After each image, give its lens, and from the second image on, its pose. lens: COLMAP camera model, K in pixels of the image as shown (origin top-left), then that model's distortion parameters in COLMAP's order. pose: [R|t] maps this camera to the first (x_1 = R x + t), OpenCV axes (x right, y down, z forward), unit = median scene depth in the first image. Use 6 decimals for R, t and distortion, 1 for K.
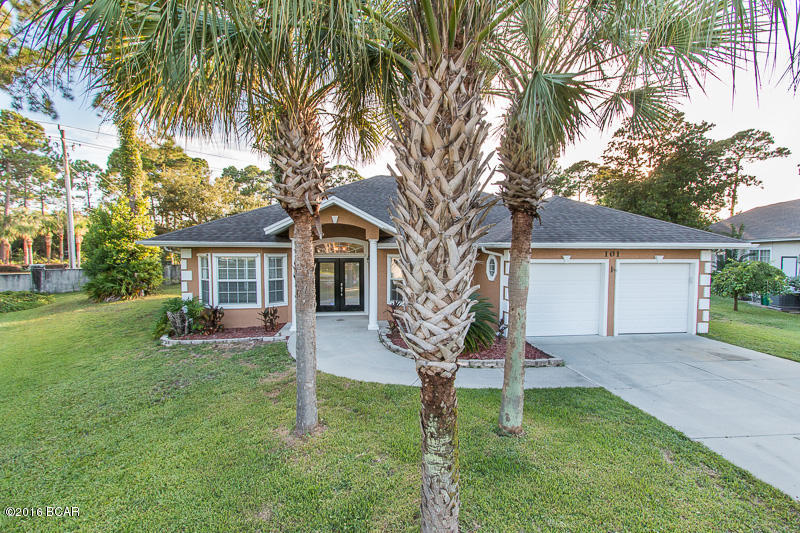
lens RADIAL K [[364.7, 0, 398.8], [0, 364.7, 265.7], [0, 0, 1]] dist [0.003639, 0.000161]
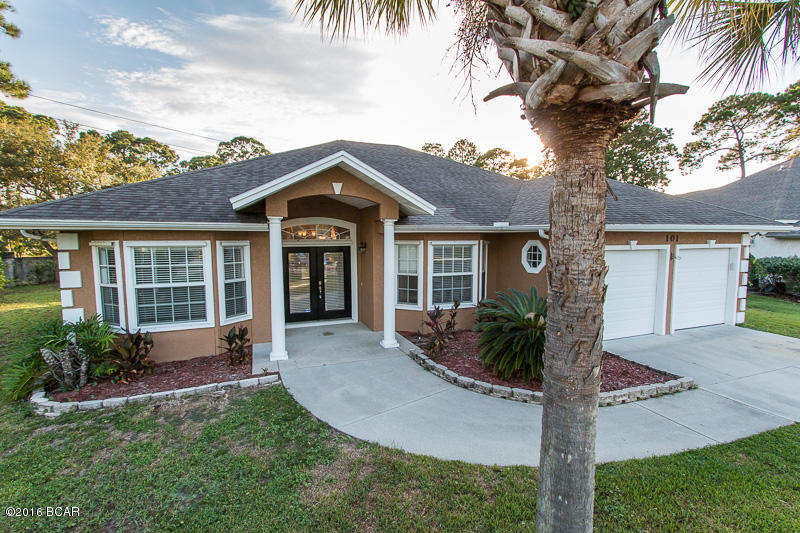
lens RADIAL K [[374.1, 0, 401.4], [0, 374.1, 266.1], [0, 0, 1]] dist [0.001652, -0.000932]
pose [[0.966172, -0.024352, 0.256746, -0.240193], [0.014516, 0.999089, 0.040135, -0.011574], [-0.257489, -0.035051, 0.965645, 0.307623]]
